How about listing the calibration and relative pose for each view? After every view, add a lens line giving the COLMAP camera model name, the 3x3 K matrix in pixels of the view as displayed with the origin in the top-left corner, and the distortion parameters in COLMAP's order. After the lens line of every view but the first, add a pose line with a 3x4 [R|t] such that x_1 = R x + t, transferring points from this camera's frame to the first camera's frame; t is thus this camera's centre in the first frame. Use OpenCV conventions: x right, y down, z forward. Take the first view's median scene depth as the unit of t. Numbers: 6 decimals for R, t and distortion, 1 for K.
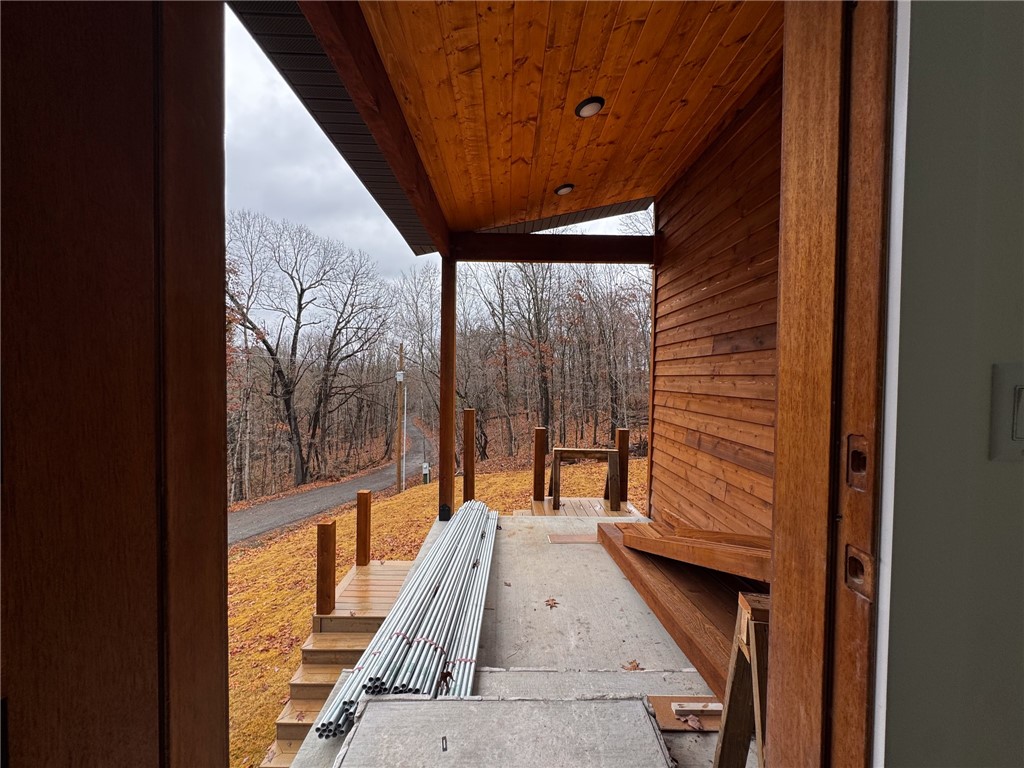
lens RADIAL K [[413.6, 0, 515.2], [0, 413.6, 382.4], [0, 0, 1]] dist [-0.002781, 0.000609]
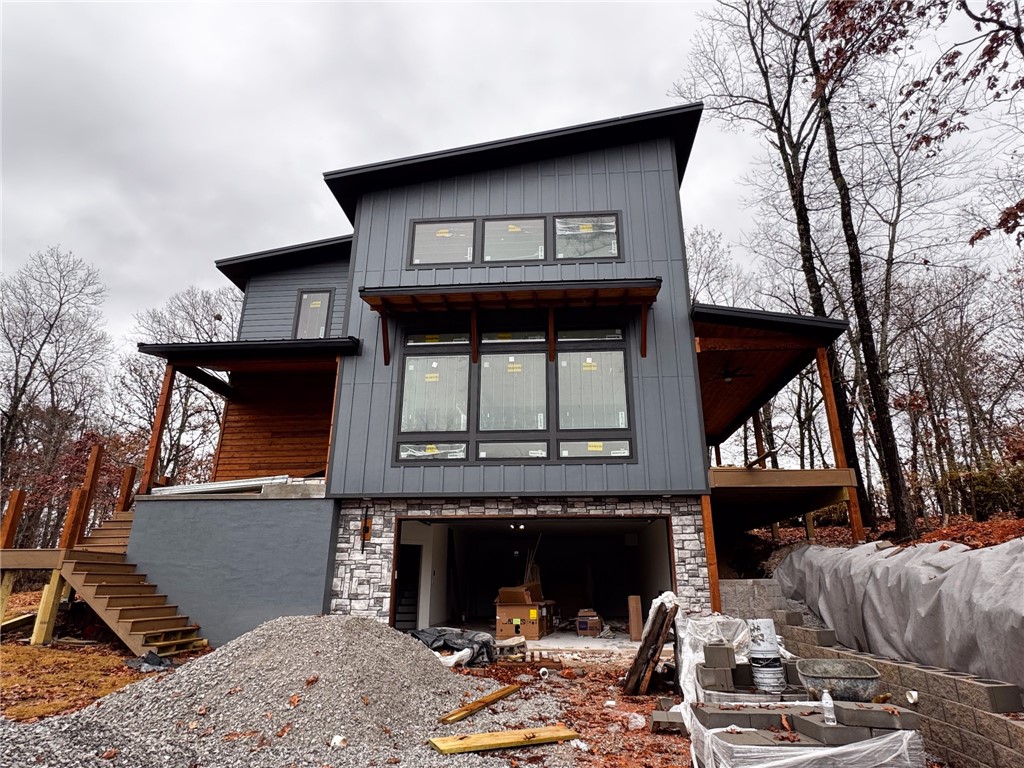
lens RADIAL K [[570.2, 0, 518.8], [0, 570.2, 395.2], [0, 0, 1]] dist [-0.009635, 0.011170]
pose [[0.083420, 0.307924, 0.947747, -3.558733], [0.014493, 0.950586, -0.310122, 0.999420], [-0.996409, 0.039606, 0.074835, -1.193755]]
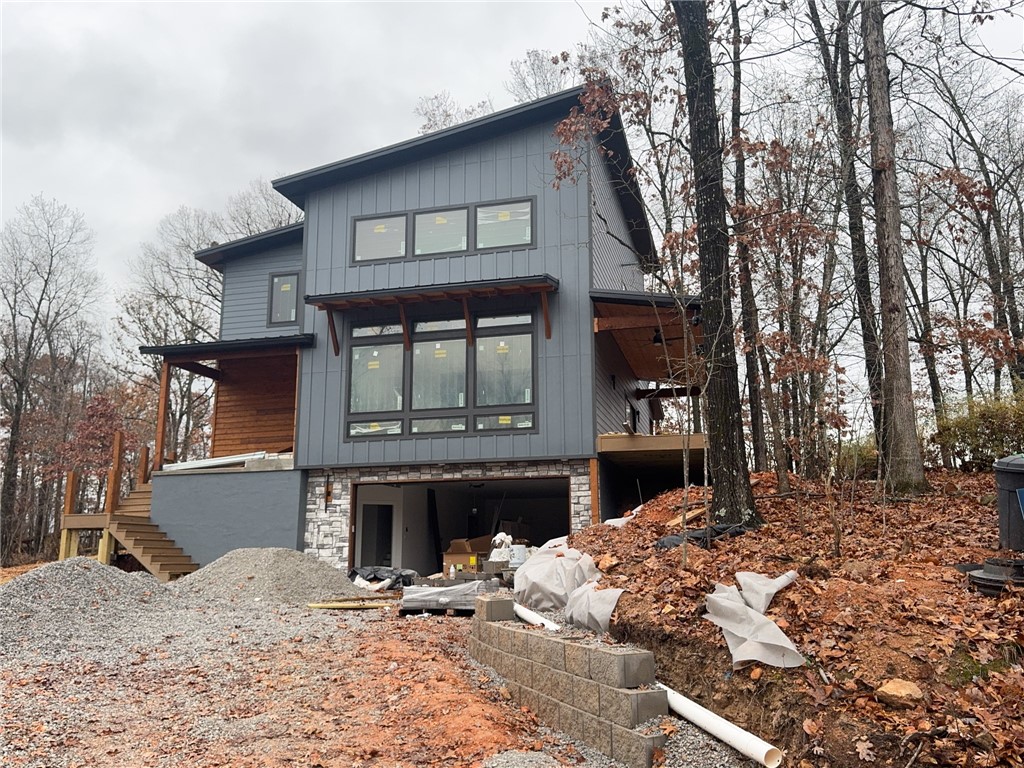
lens RADIAL K [[840.9, 0, 515.4], [0, 840.9, 385.2], [0, 0, 1]] dist [0.052003, -0.059824]
pose [[0.261902, 0.186400, 0.946923, -5.866004], [0.023812, 0.979624, -0.199423, 1.185819], [-0.964801, 0.074778, 0.252126, -2.991843]]
